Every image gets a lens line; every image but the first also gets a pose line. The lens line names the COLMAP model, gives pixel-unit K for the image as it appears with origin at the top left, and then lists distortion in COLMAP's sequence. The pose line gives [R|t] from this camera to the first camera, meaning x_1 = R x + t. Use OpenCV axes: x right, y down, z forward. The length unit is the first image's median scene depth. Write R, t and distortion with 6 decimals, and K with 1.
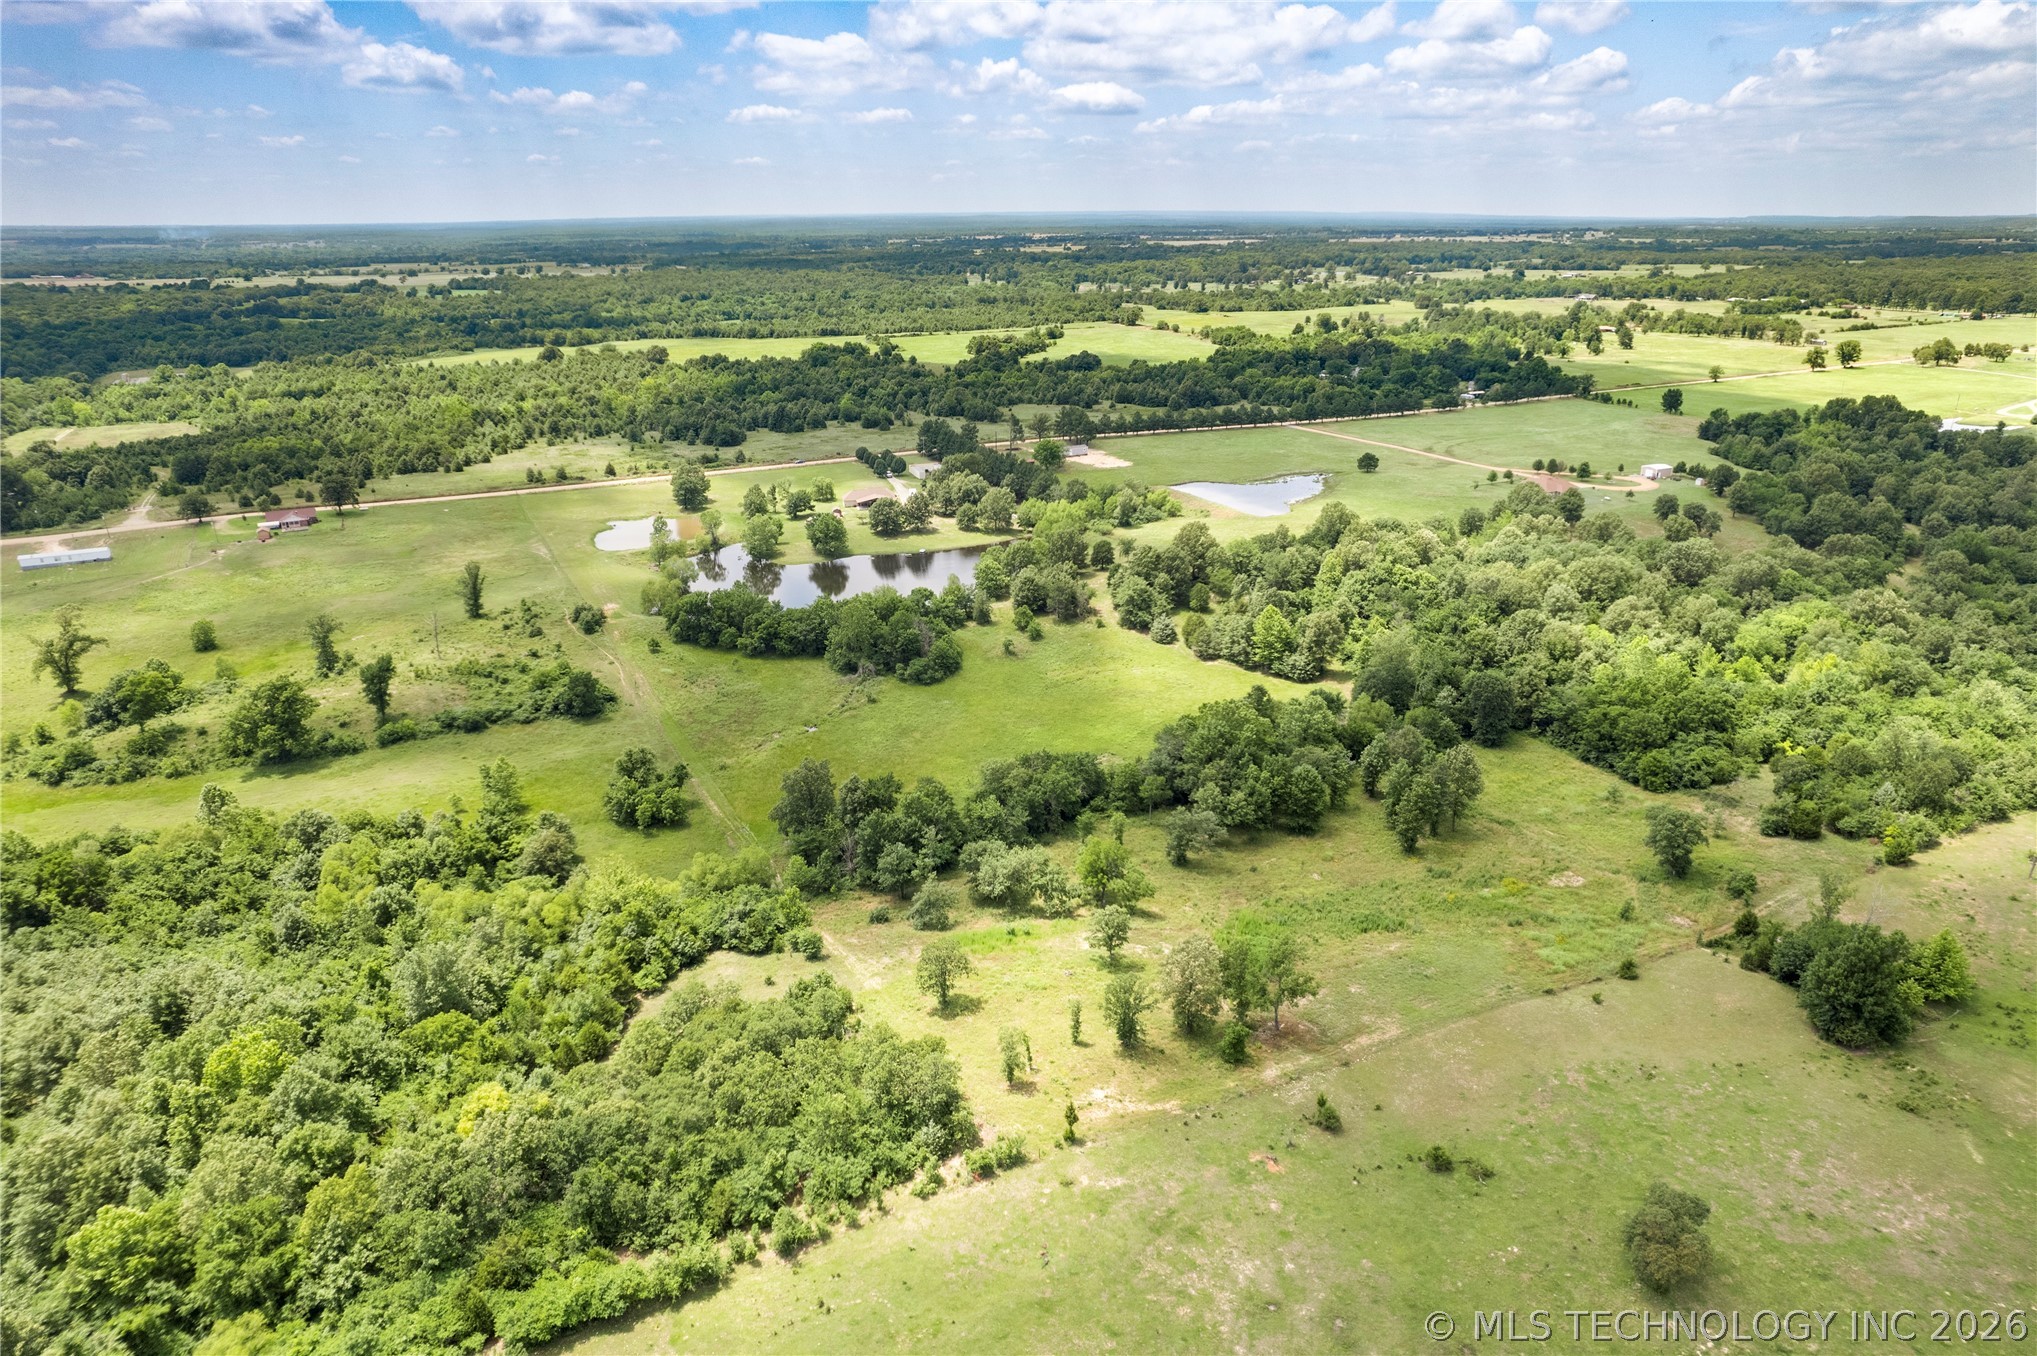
lens RADIAL K [[1316.8, 0, 1035.7], [0, 1316.8, 671.2], [0, 0, 1]] dist [-0.074003, 0.063274]
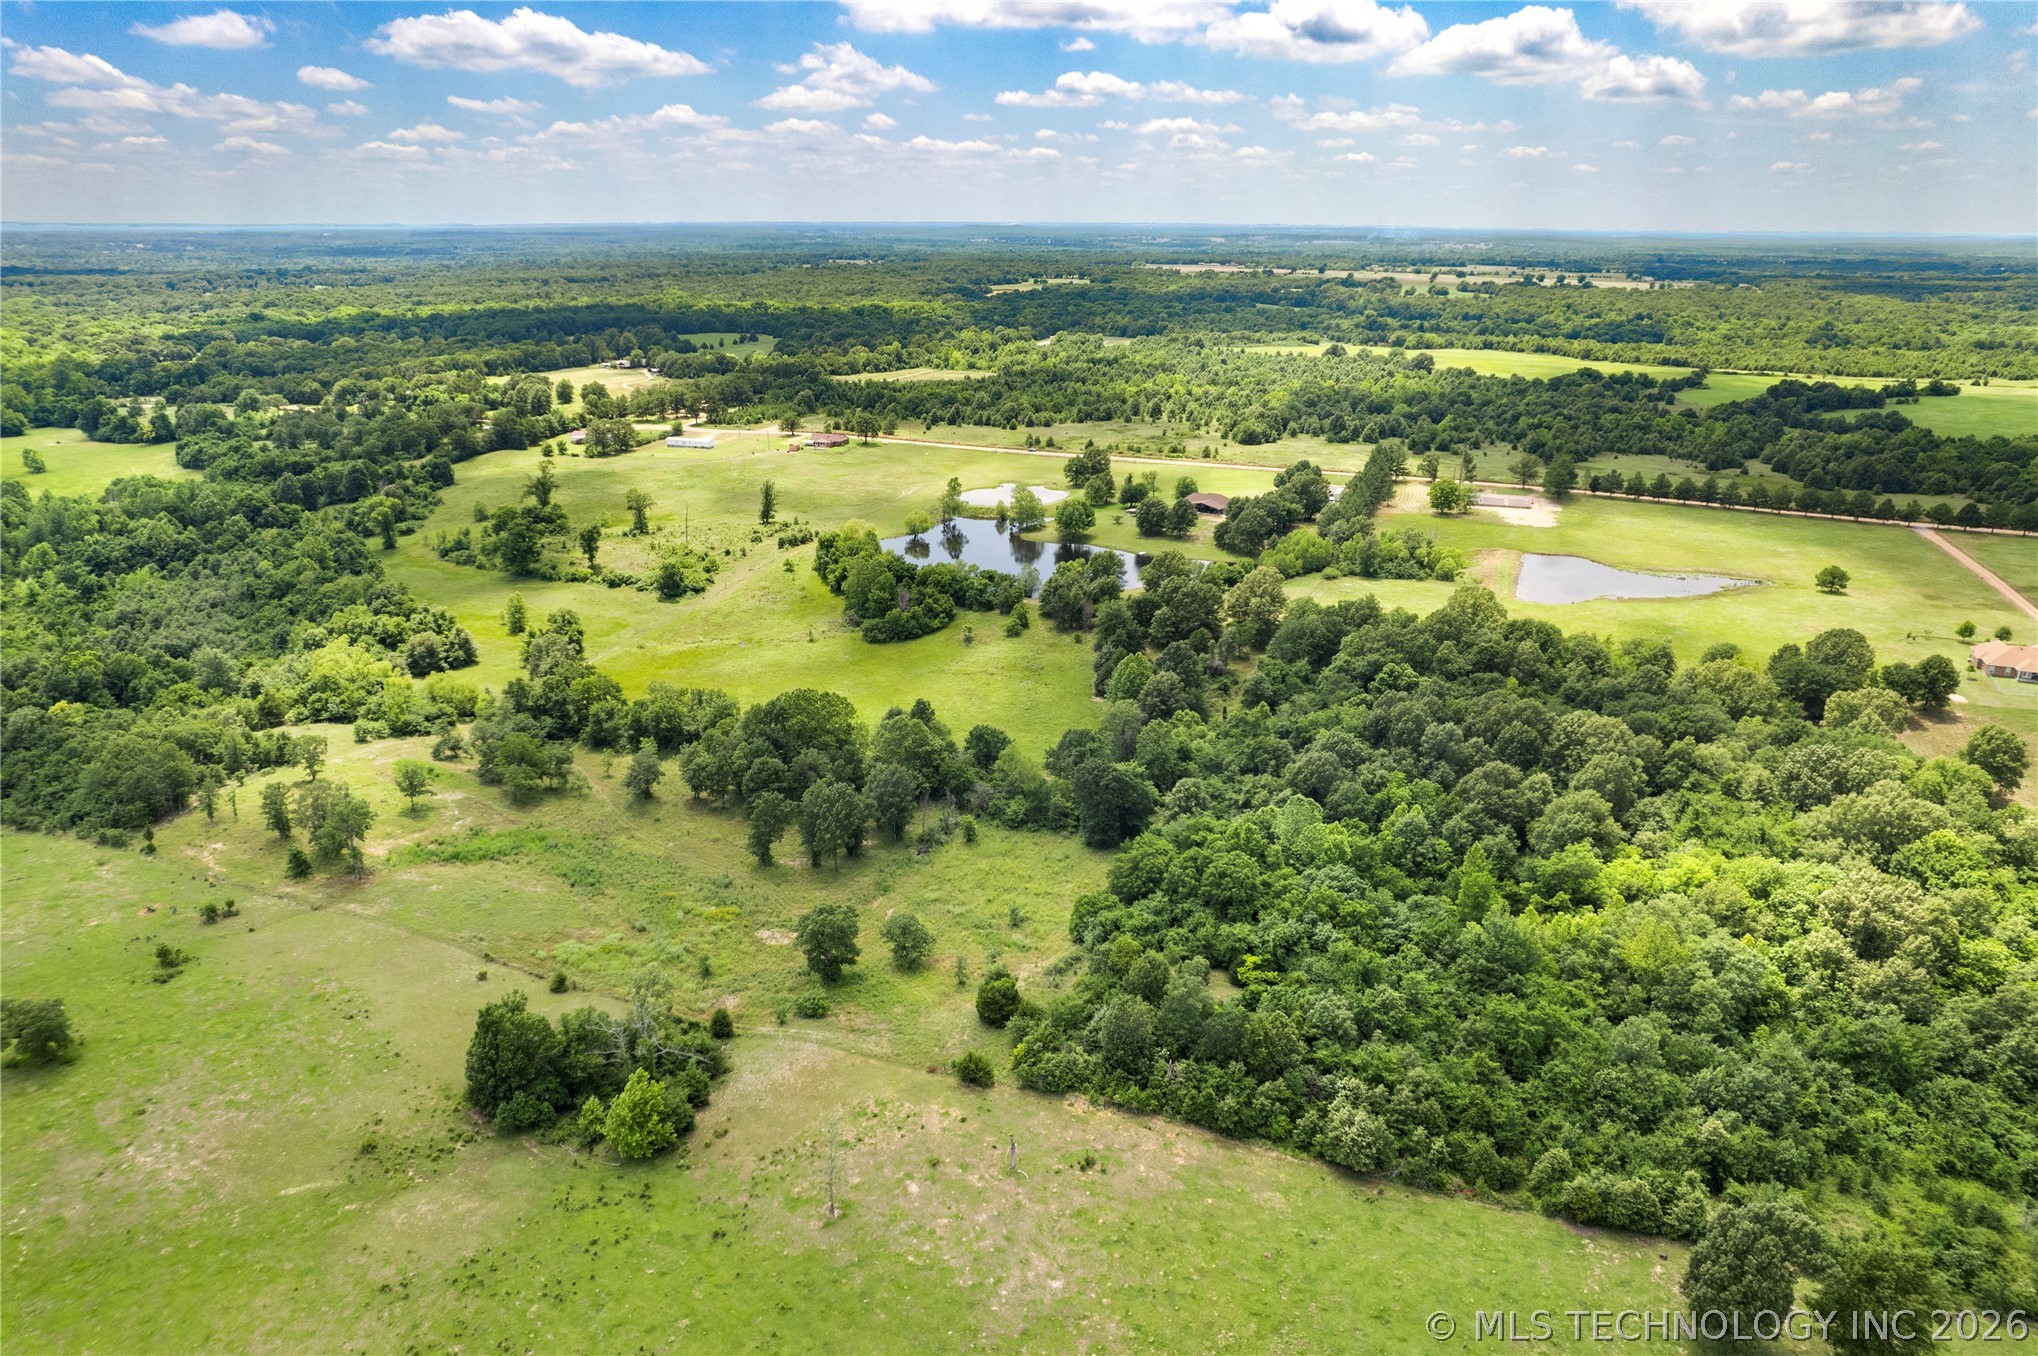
lens RADIAL K [[1317.5, 0, 1025.7], [0, 1317.5, 684.7], [0, 0, 1]] dist [-0.074003, 0.063274]
pose [[0.661044, 0.260627, -0.703630, 0.366206], [-0.258398, 0.959451, 0.112625, -0.052582], [0.704452, 0.107366, 0.701584, 0.146315]]
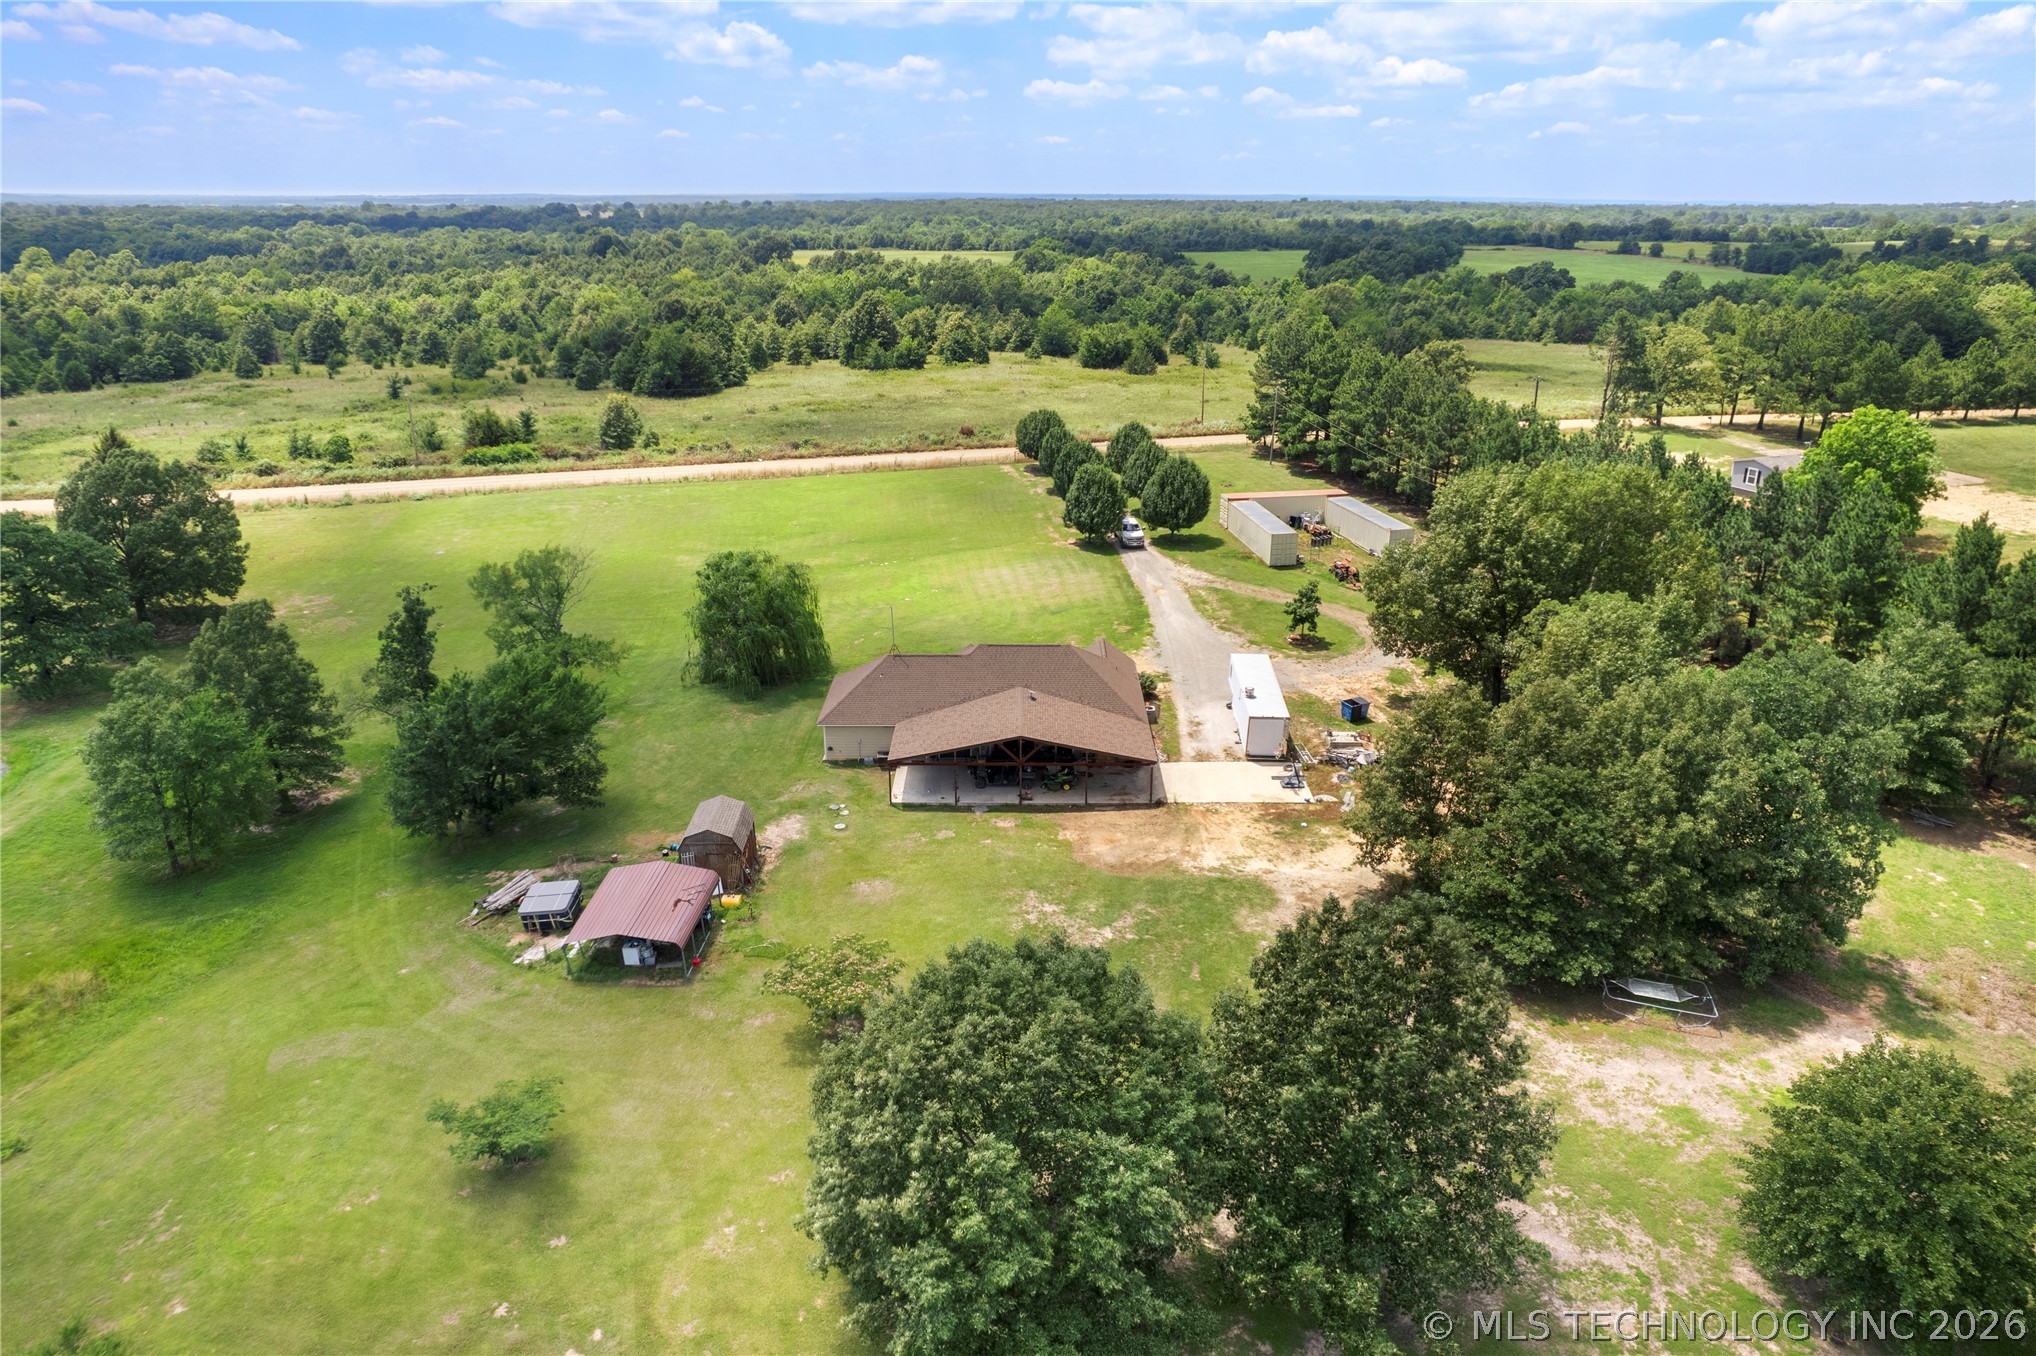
lens RADIAL K [[1316.2, 0, 1026.8], [0, 1316.2, 689.7], [0, 0, 1]] dist [-0.074003, 0.063274]
pose [[0.977705, 0.082541, -0.193081, -0.062736], [-0.077851, 0.996459, 0.031768, -0.097273], [0.195020, -0.016028, 0.980668, 0.584322]]
